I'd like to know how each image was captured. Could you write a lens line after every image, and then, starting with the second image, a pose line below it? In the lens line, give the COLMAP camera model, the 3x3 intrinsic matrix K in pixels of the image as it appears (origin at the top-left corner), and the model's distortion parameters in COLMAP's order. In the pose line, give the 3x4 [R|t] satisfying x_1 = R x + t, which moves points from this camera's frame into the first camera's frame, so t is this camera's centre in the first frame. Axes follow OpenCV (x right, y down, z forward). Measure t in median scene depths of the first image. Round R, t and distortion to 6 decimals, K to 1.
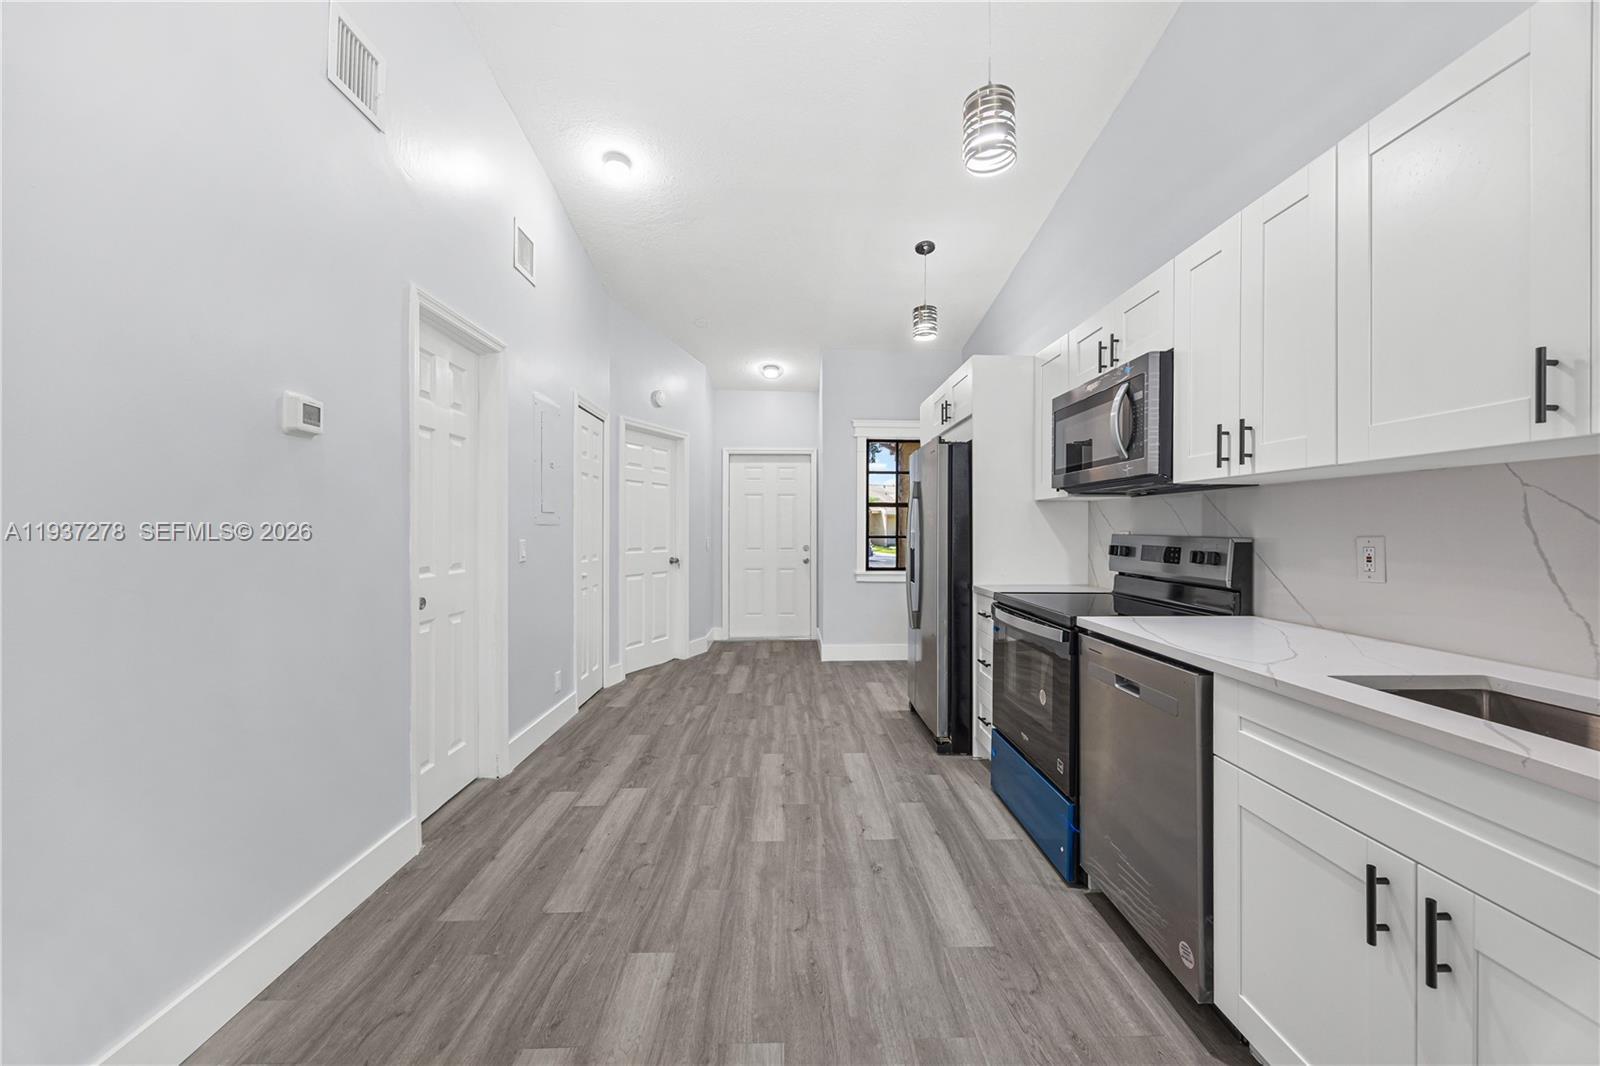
lens RADIAL K [[609.1, 0, 802.8], [0, 609.1, 529.8], [0, 0, 1]] dist [-0.003780, -0.000082]
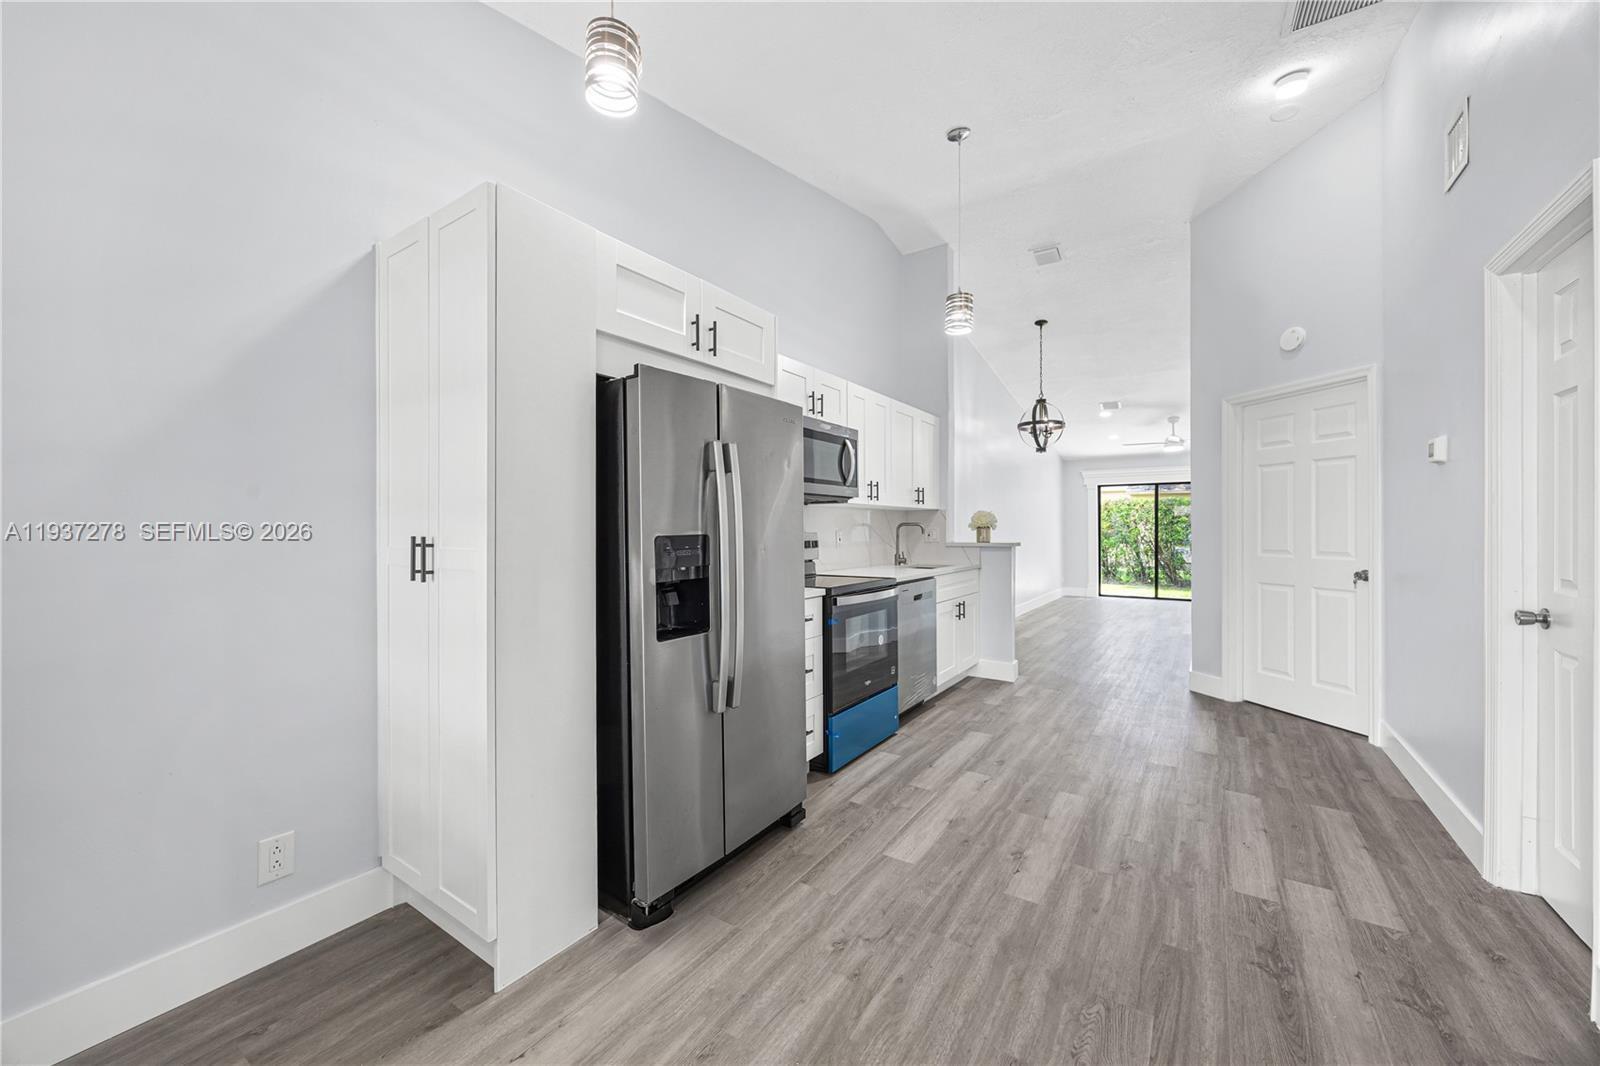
lens RADIAL K [[609.1, 0, 806.1], [0, 609.1, 530.9], [0, 0, 1]] dist [-0.003780, -0.000082]
pose [[-0.818655, 0.000590, 0.574285, -0.256364], [0.004307, 0.999978, 0.005112, -0.003053], [-0.574270, 0.006659, -0.818639, 1.877860]]
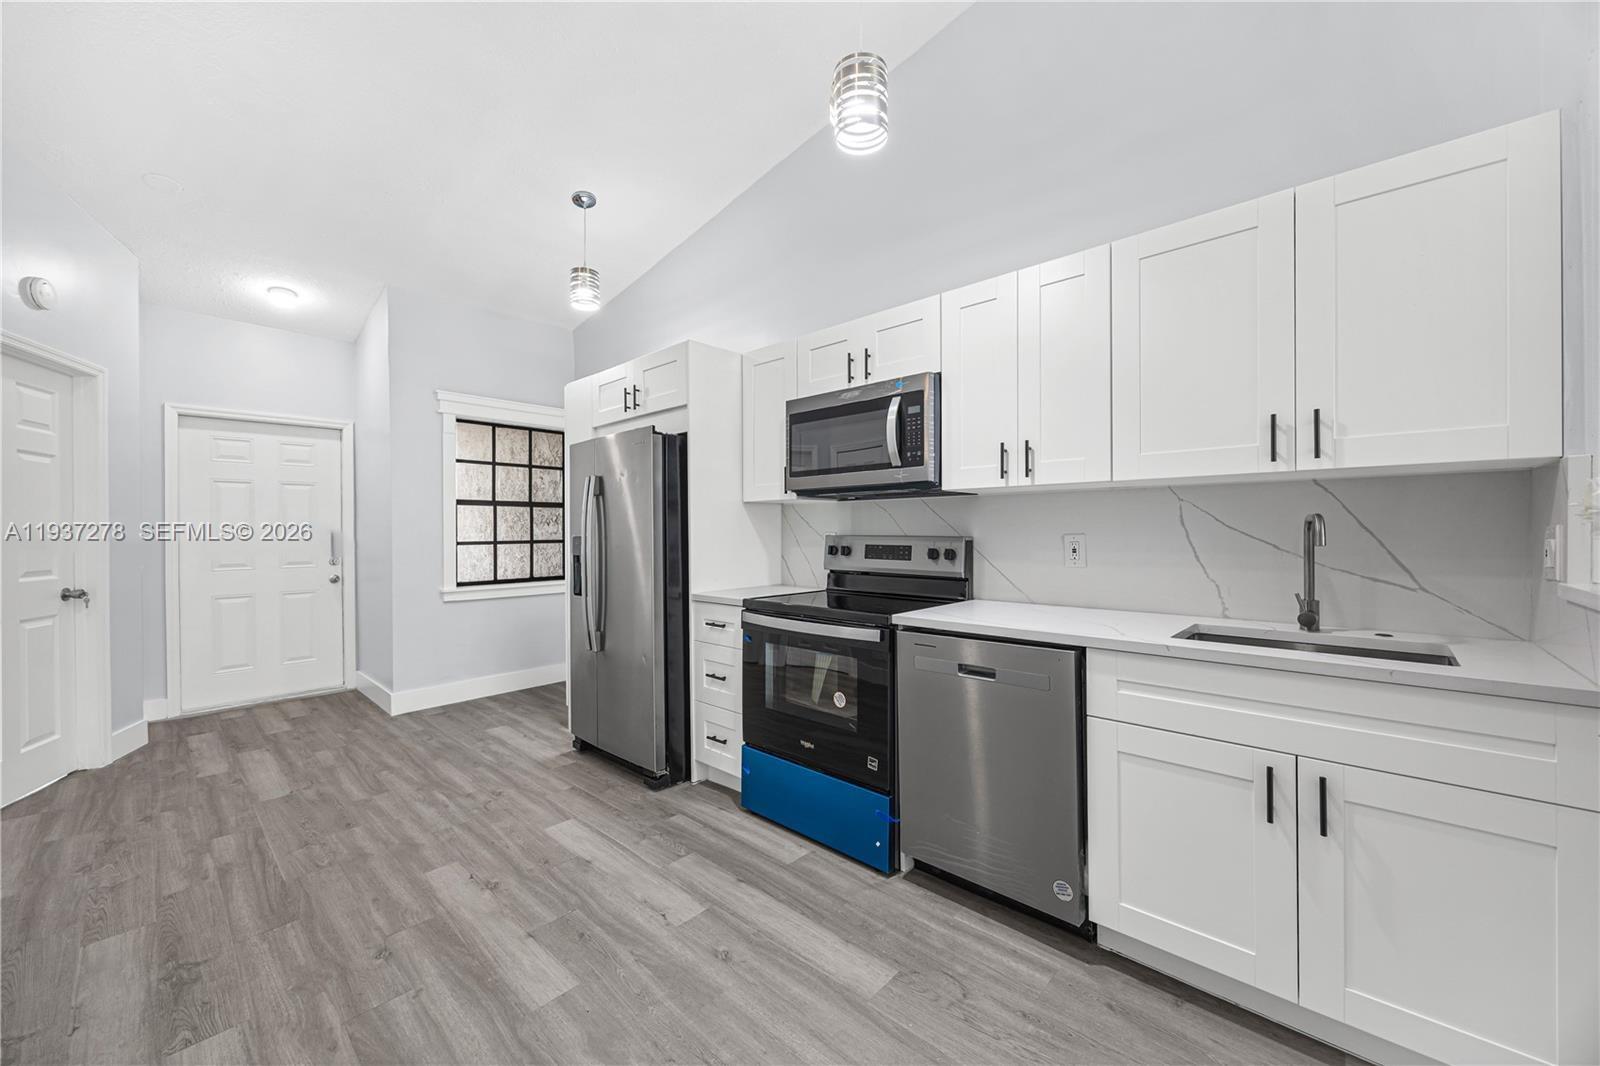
lens RADIAL K [[609.1, 0, 808.1], [0, 609.1, 534.2], [0, 0, 1]] dist [-0.003780, -0.000082]
pose [[0.694311, -0.011354, 0.719585, -0.285527], [0.009464, 0.999933, 0.006646, -0.002286], [-0.719613, 0.002196, 0.694372, 0.276768]]
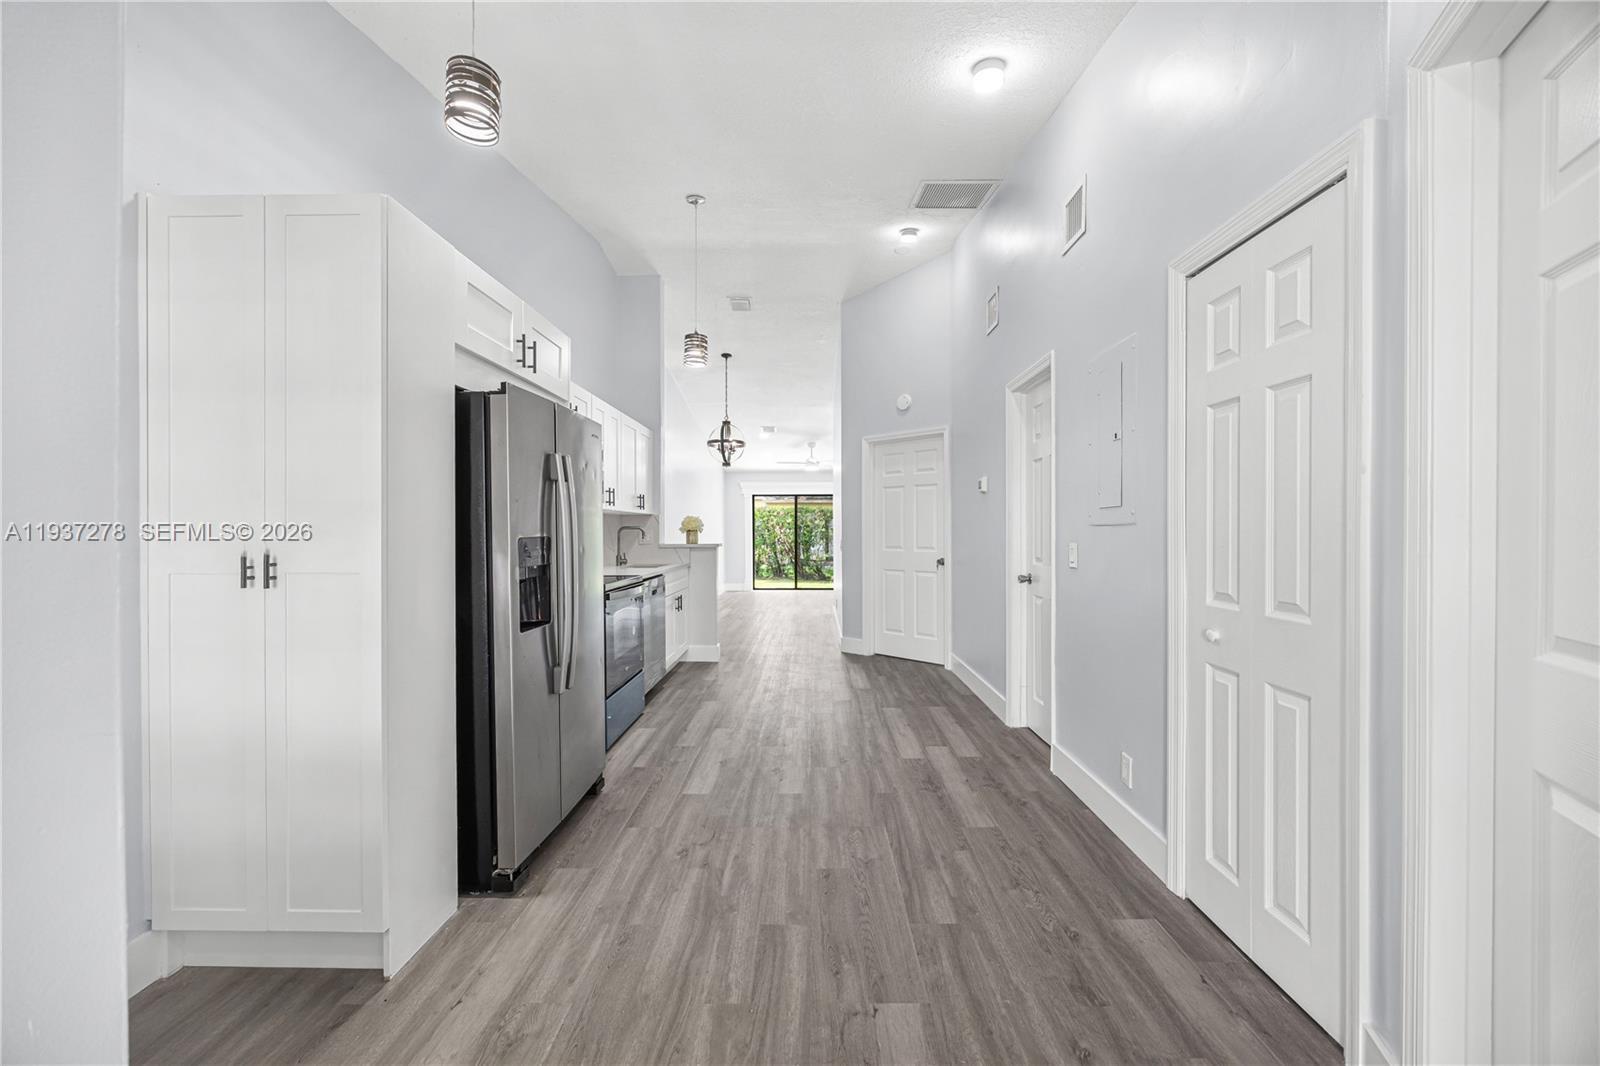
lens RADIAL K [[609.1, 0, 808.8], [0, 609.1, 537.8], [0, 0, 1]] dist [-0.003780, -0.000082]
pose [[-0.999474, 0.003531, 0.032232, -0.119200], [0.003956, 0.999906, 0.013129, -0.003355], [-0.032182, 0.013249, -0.999394, 2.148849]]
